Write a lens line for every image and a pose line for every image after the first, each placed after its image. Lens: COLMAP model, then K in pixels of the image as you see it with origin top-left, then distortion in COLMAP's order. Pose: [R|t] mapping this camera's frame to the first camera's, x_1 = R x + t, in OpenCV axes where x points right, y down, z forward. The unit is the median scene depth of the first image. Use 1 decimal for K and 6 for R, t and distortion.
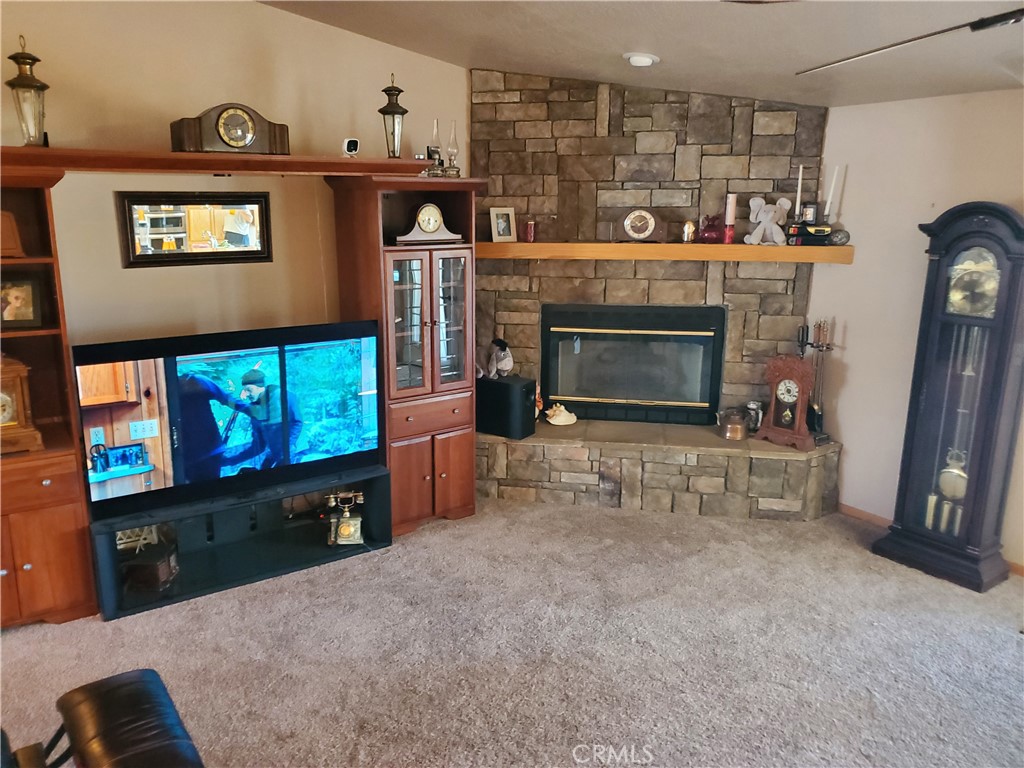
lens RADIAL K [[787.4, 0, 511.4], [0, 787.4, 383.0], [0, 0, 1]] dist [0.002601, 0.004905]
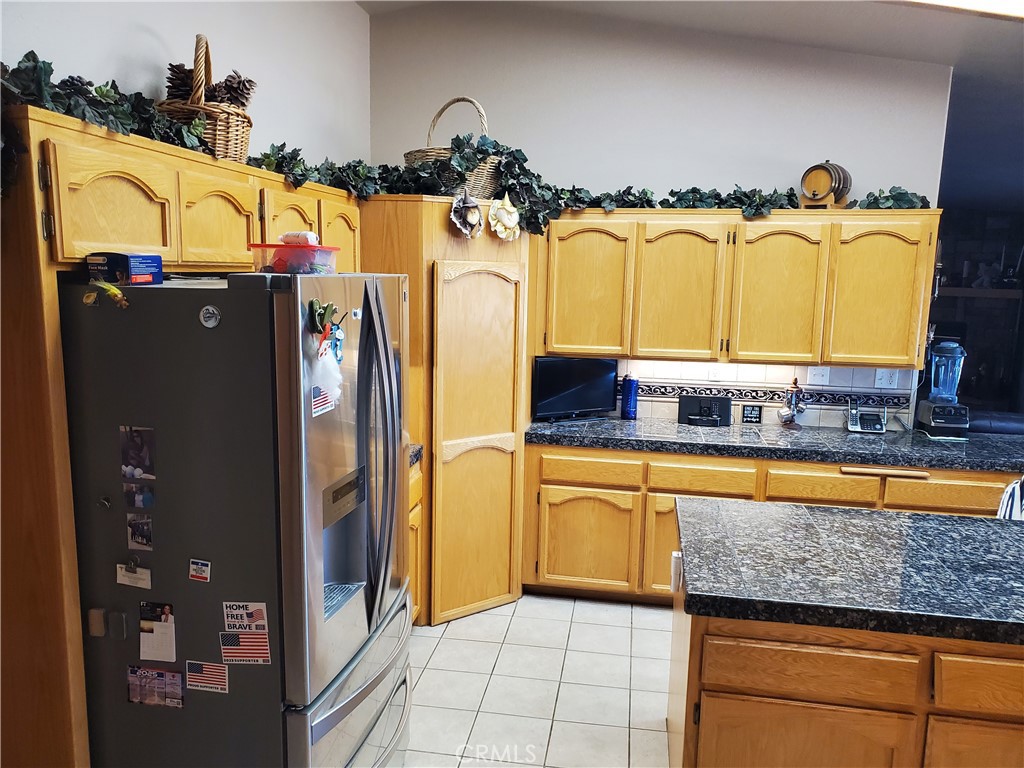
lens RADIAL K [[787.4, 0, 510.5], [0, 787.4, 384.9], [0, 0, 1]] dist [0.002601, 0.004905]
pose [[0.717133, 0.111077, -0.688028, 0.792638], [-0.172856, 0.984719, -0.021192, 0.263561], [0.675161, 0.134127, 0.725374, -0.996804]]
